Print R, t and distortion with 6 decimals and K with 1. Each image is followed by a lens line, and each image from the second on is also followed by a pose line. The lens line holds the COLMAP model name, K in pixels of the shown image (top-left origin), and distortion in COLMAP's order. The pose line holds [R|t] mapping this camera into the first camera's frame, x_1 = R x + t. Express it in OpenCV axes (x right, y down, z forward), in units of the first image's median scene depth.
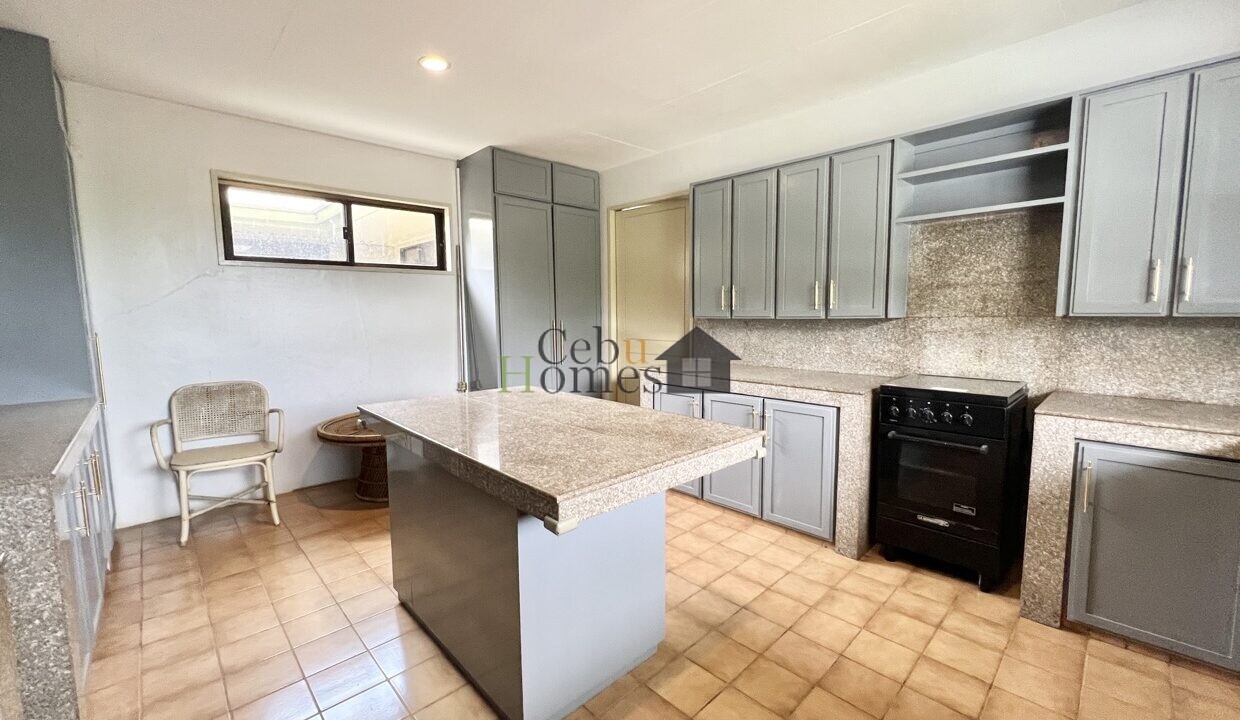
lens RADIAL K [[498.7, 0, 621.3], [0, 498.7, 362.7], [0, 0, 1]] dist [-0.001146, 0.000057]
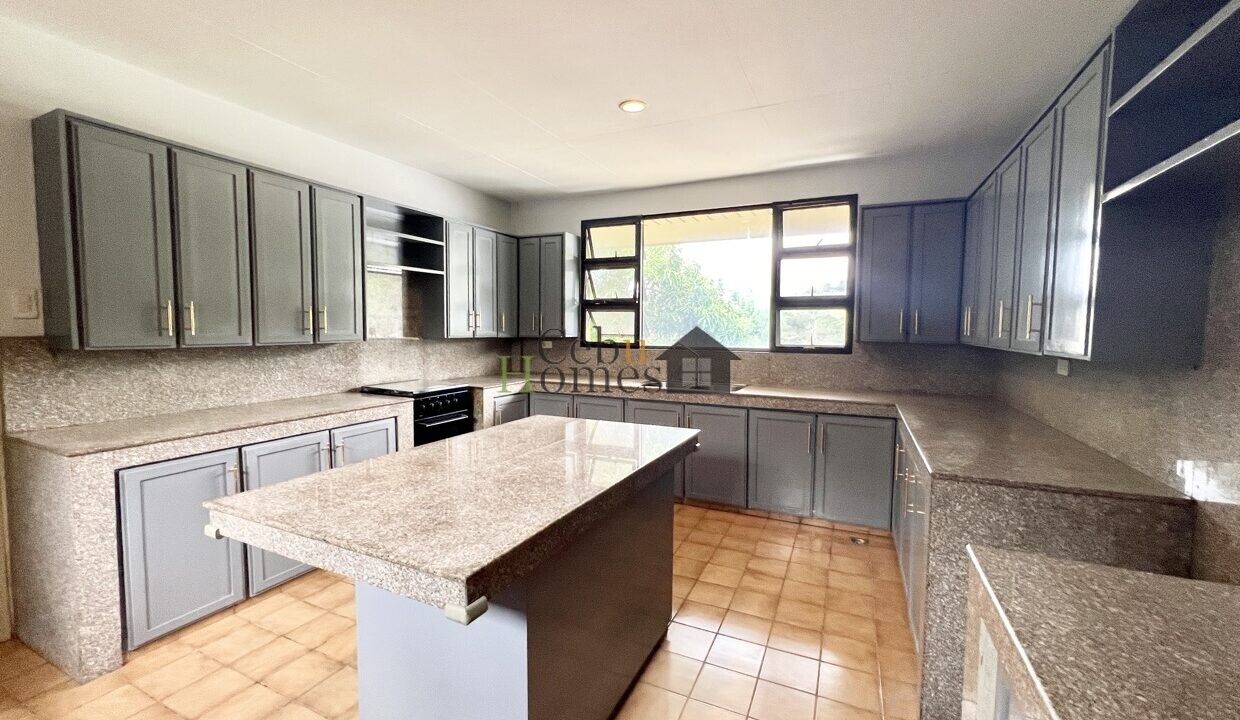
lens RADIAL K [[498.7, 0, 619.7], [0, 498.7, 357.2], [0, 0, 1]] dist [-0.001146, 0.000057]
pose [[-0.348995, -0.049336, 0.935825, -0.702797], [0.092175, 0.991964, 0.086670, -0.086758], [-0.932580, 0.116507, -0.341643, 0.730907]]
